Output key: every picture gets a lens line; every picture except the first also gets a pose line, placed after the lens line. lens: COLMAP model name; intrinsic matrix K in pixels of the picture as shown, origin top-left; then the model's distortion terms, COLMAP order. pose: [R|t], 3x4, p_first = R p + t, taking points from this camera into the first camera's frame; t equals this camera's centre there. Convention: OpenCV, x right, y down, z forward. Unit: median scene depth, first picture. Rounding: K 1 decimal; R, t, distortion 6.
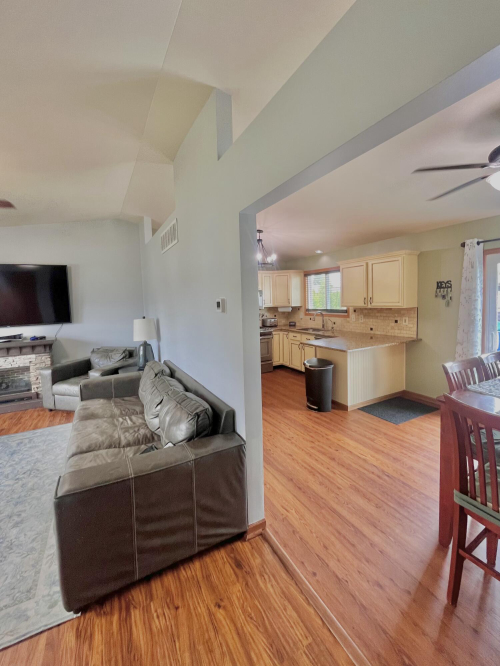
lens RADIAL K [[276.0, 0, 251.7], [0, 276.0, 320.8], [0, 0, 1]] dist [-0.001116, -0.000206]
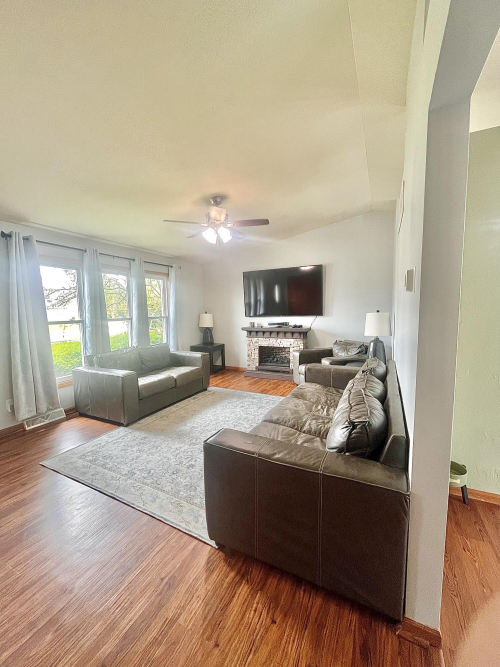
lens RADIAL K [[269.4, 0, 250.0], [0, 269.4, 333.5], [0, 0, 1]] dist [-0.000116, 0.000004]
pose [[0.582522, 0.092172, -0.807572, 0.120641], [-0.055191, 0.995742, 0.073839, 0.025029], [0.810939, 0.001558, 0.585128, 0.175068]]
